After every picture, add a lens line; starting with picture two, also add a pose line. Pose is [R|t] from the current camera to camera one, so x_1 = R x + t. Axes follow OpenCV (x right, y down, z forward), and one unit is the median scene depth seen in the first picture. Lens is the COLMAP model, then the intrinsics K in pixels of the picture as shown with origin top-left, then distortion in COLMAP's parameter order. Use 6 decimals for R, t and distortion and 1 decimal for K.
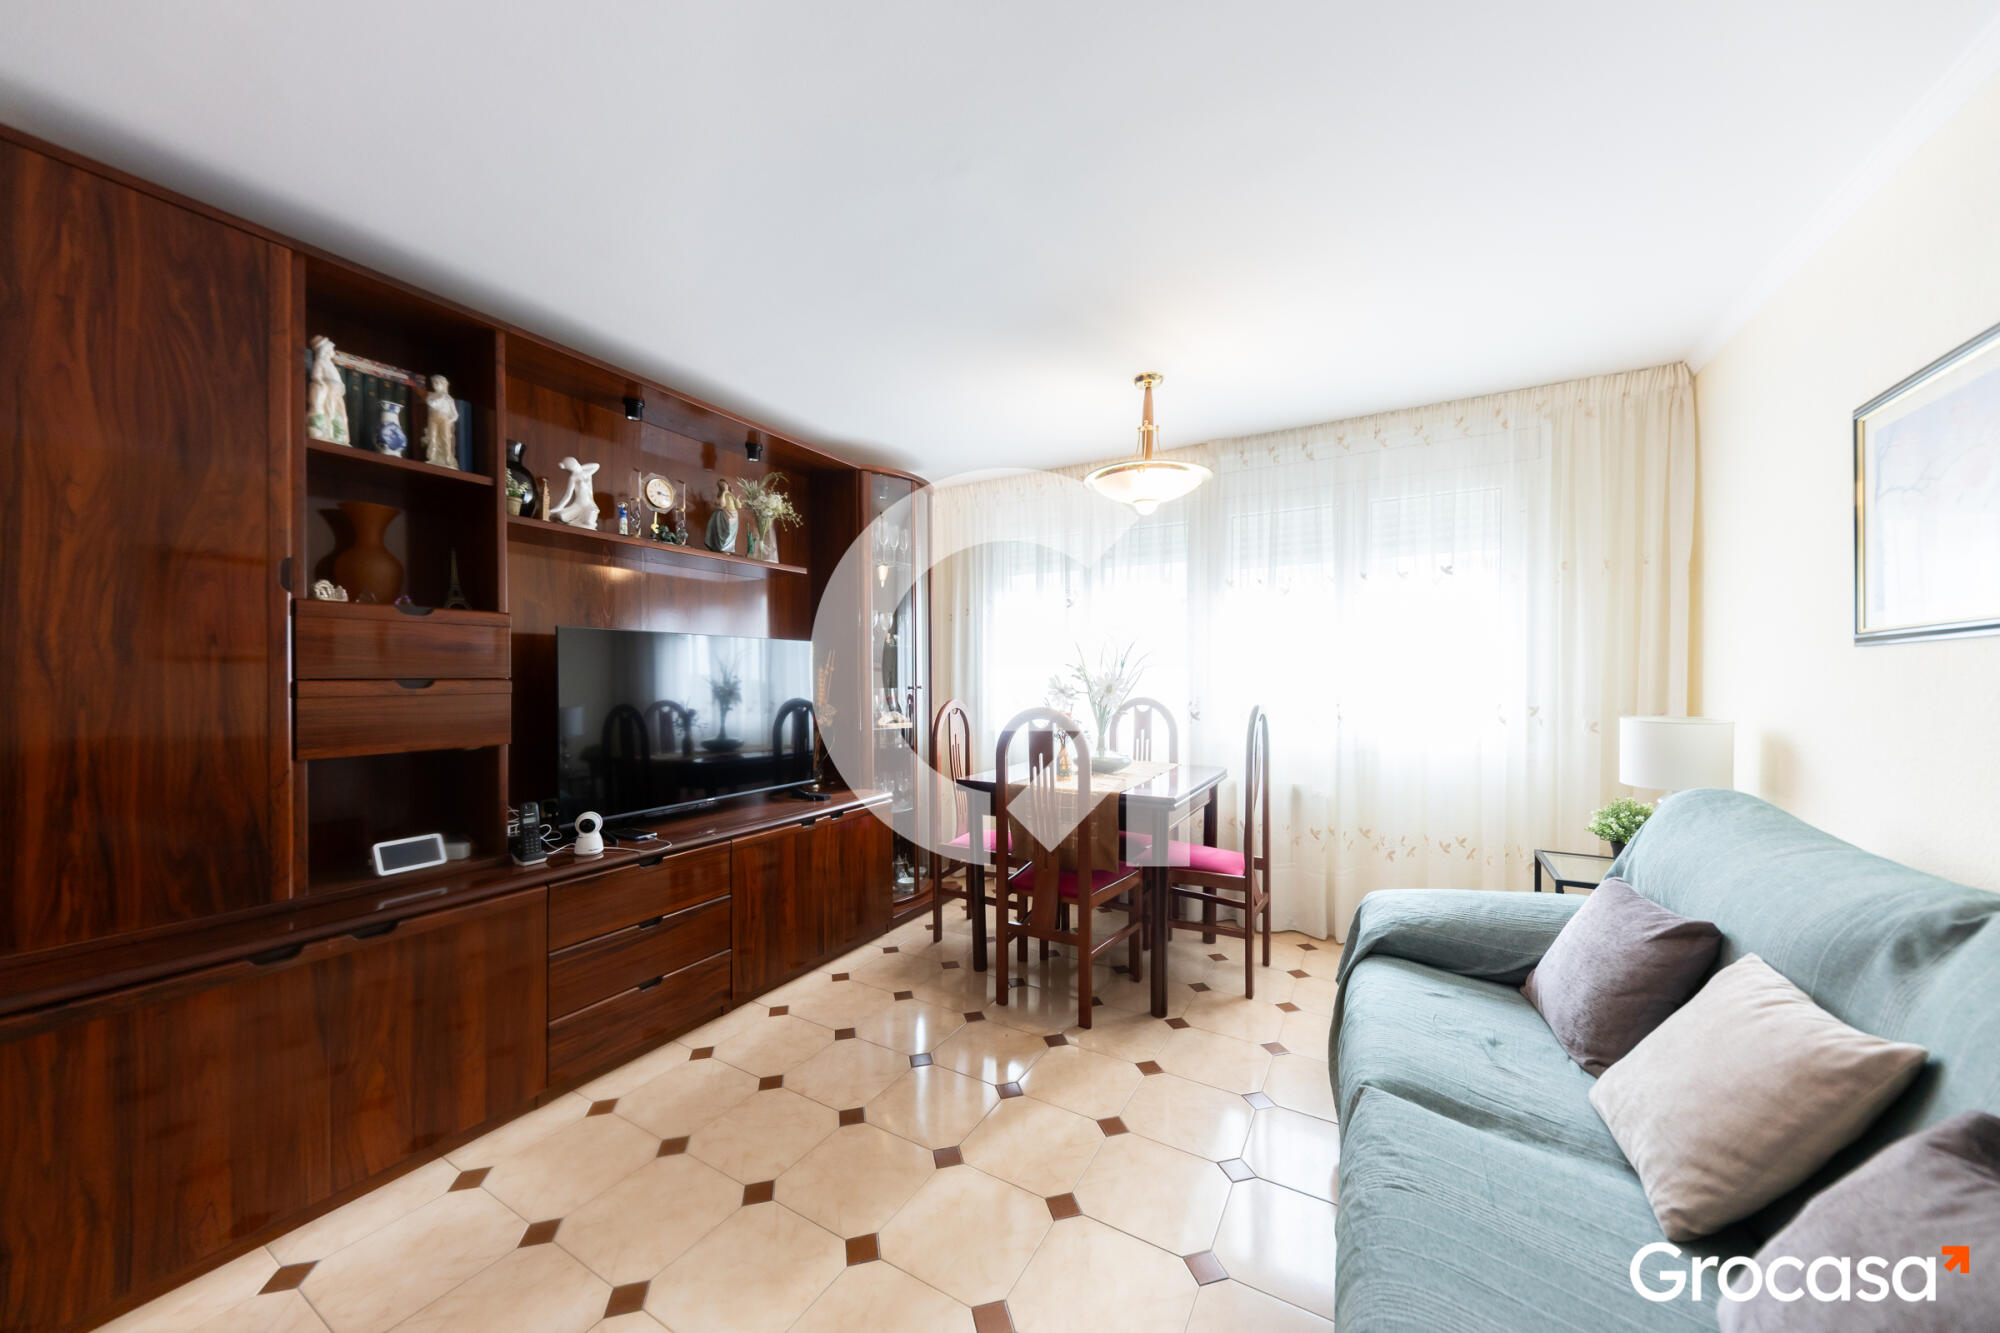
lens RADIAL K [[691.4, 0, 990.2], [0, 691.4, 675.1], [0, 0, 1]] dist [0.013815, -0.005916]
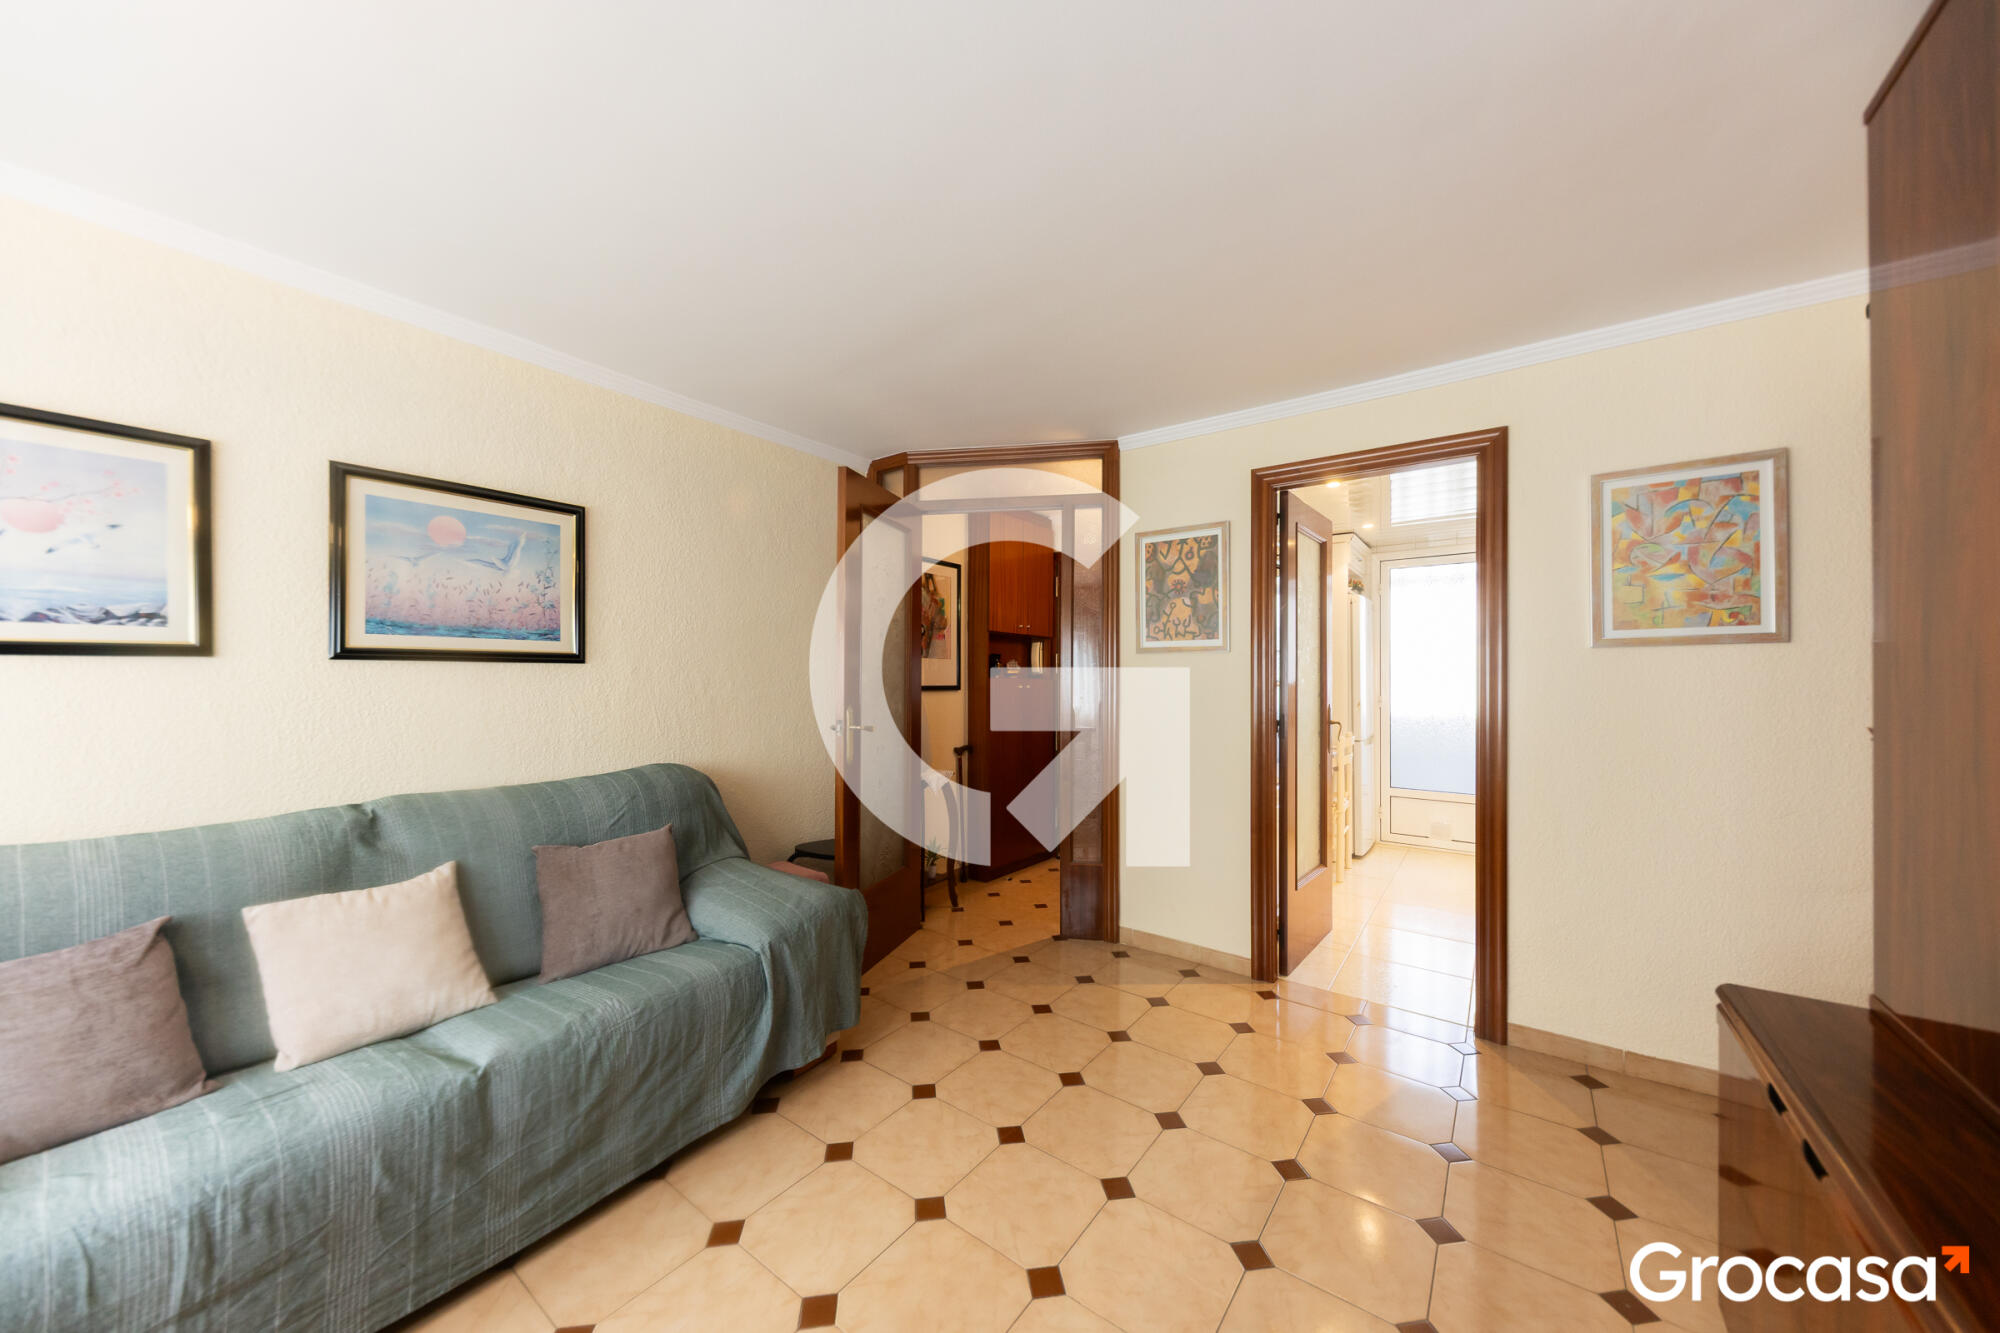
lens RADIAL K [[691.4, 0, 990.2], [0, 691.4, 675.1], [0, 0, 1]] dist [0.013815, -0.005916]
pose [[-0.993063, -0.002826, 0.117546, -0.179415], [-0.003050, 0.999994, -0.001727, -0.010781], [-0.117540, -0.002074, -0.993066, 0.960790]]
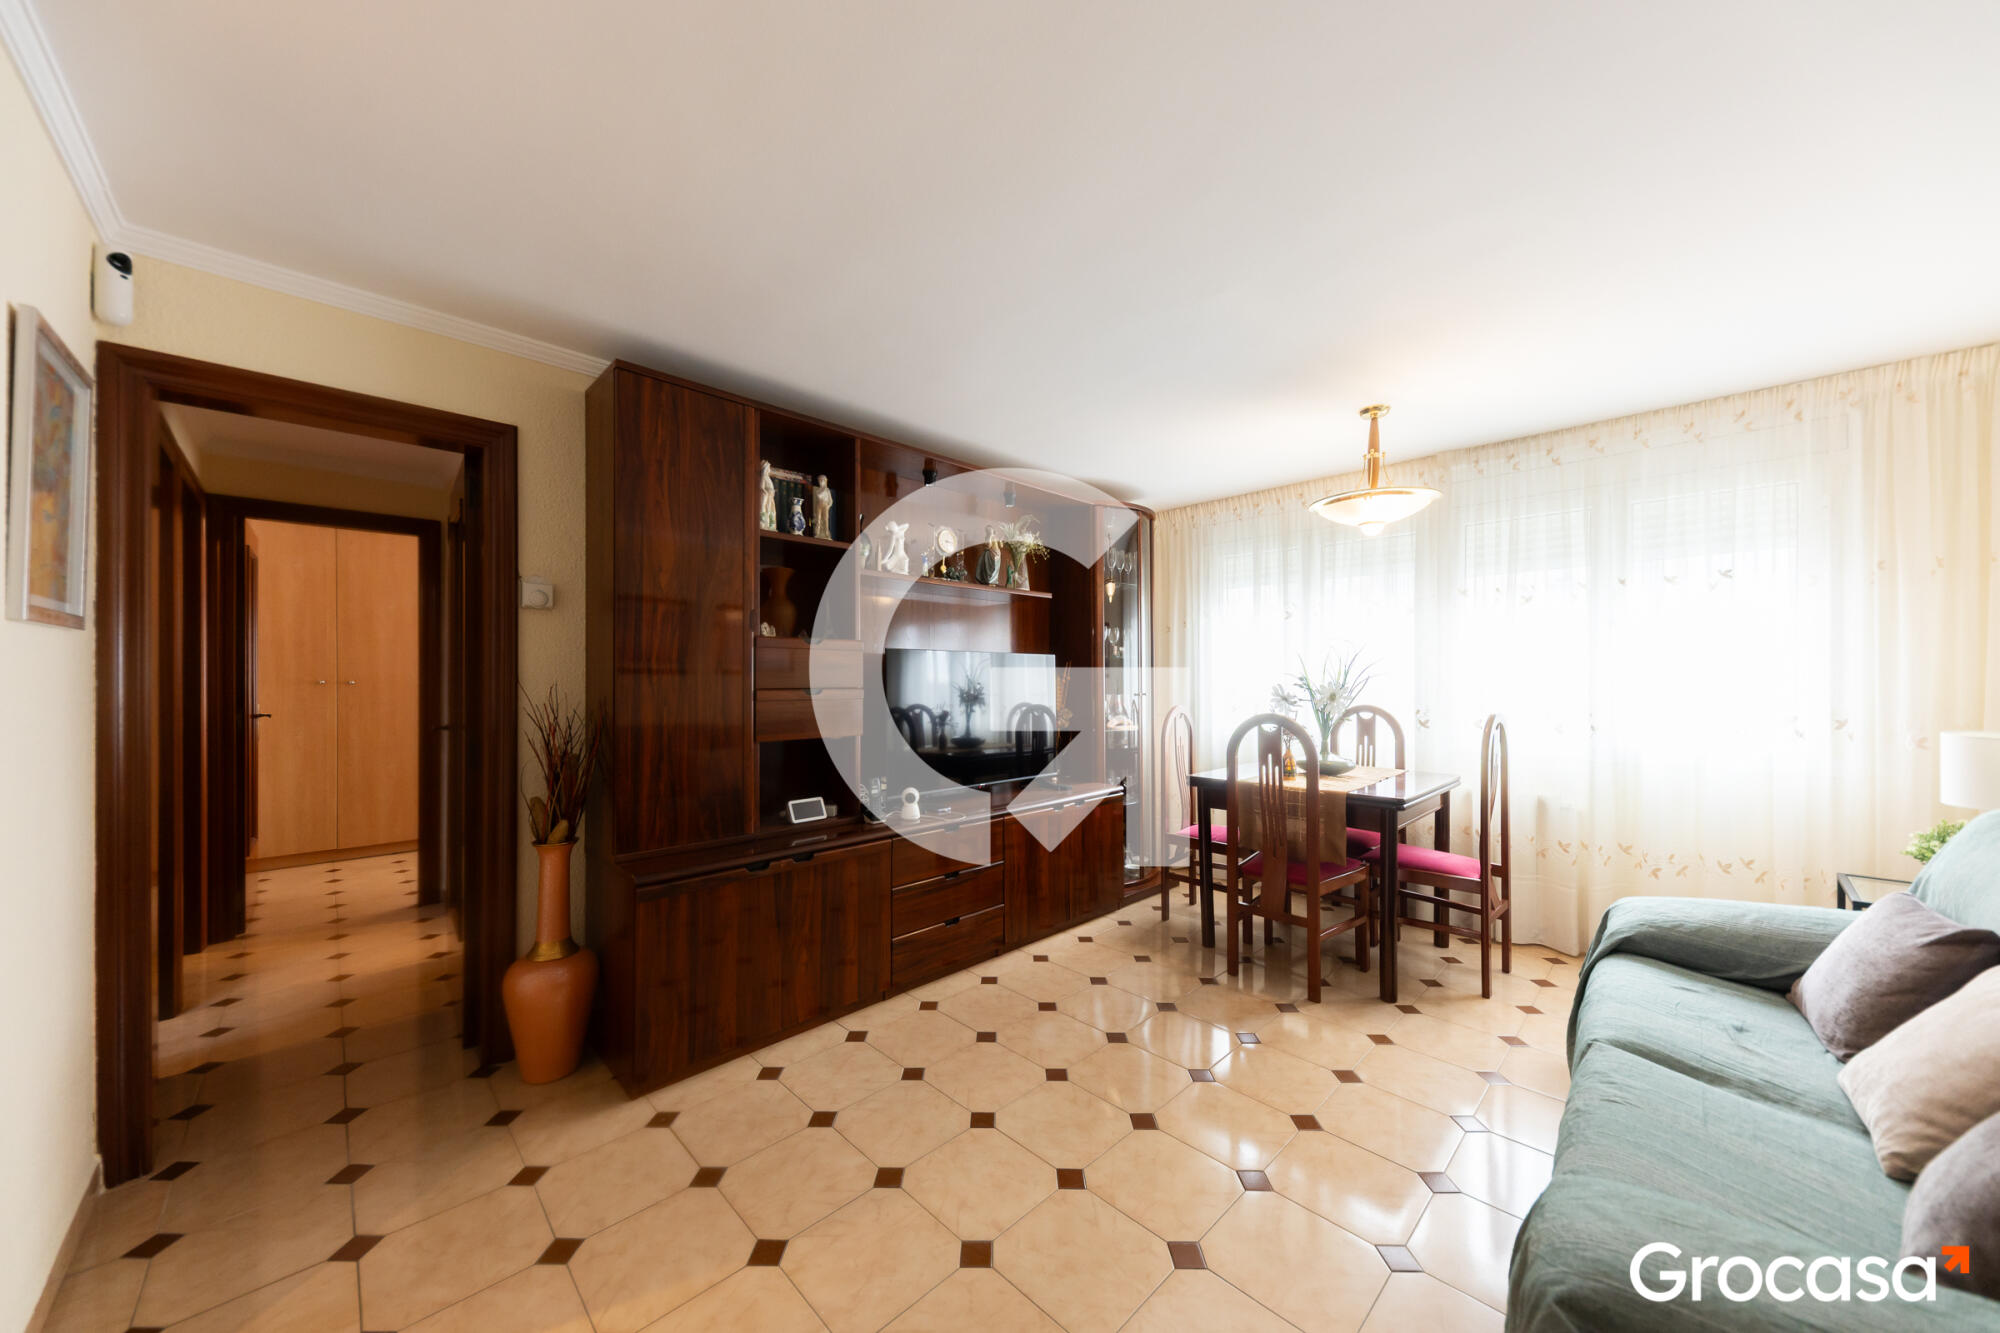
lens RADIAL K [[691.4, 0, 990.2], [0, 691.4, 675.1], [0, 0, 1]] dist [0.013815, -0.005916]
pose [[0.964166, -0.002107, -0.265290, -0.060495], [0.000422, 0.999979, -0.006407, -0.008374], [0.265298, 0.006065, 0.964147, -0.192540]]
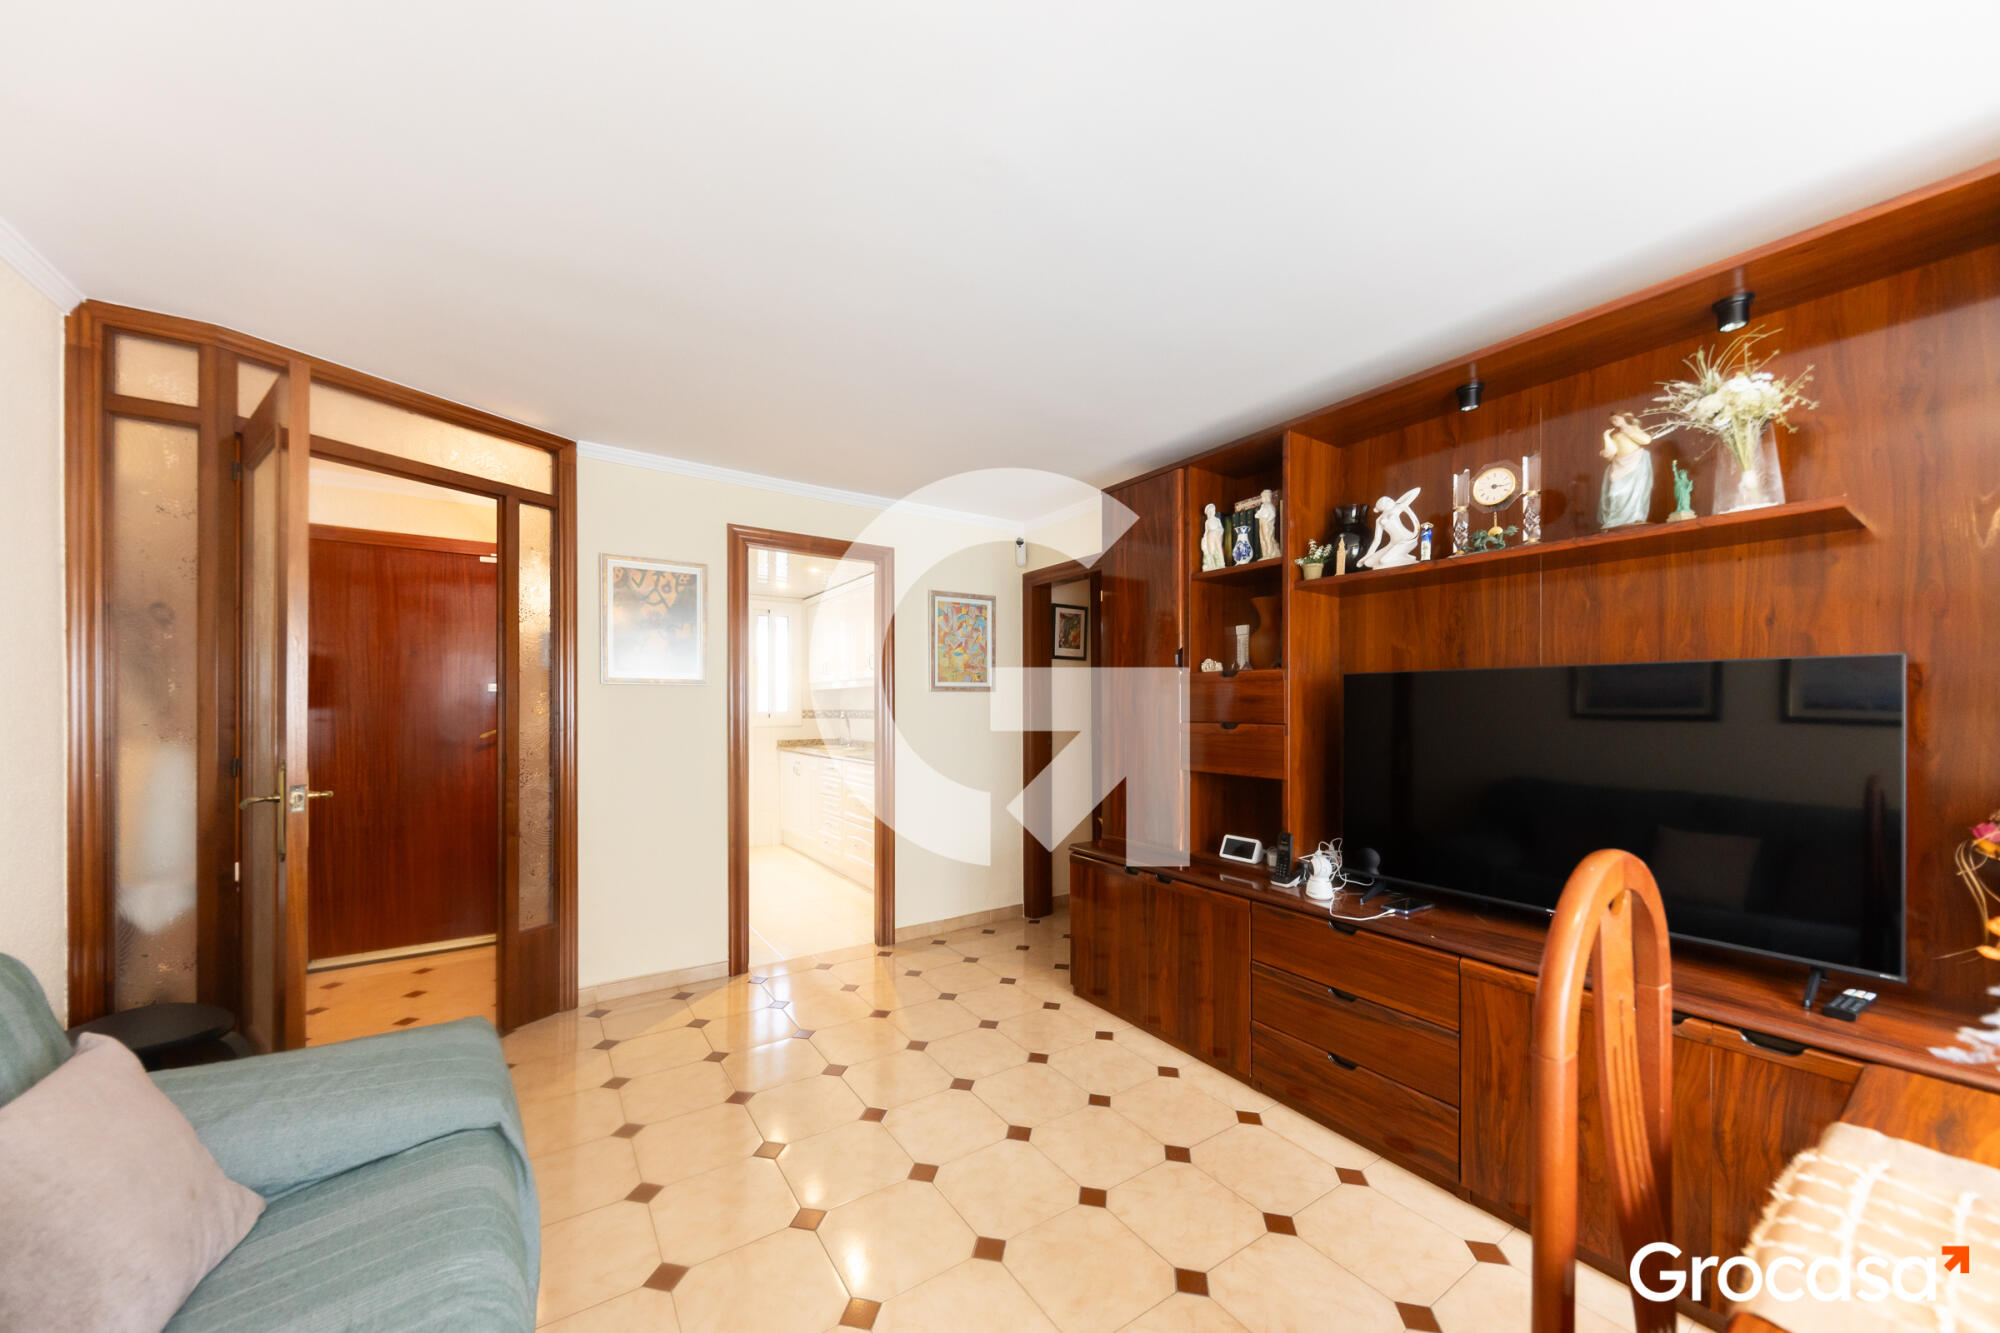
lens RADIAL K [[704.2, 0, 998.0], [0, 704.2, 706.6], [0, 0, 1]] dist [0.000199, -0.006311]
pose [[-0.433528, -0.002355, -0.901137, 0.434849], [-0.003934, 0.999992, -0.000721, -0.015727], [0.901132, 0.003233, -0.433533, 0.798619]]
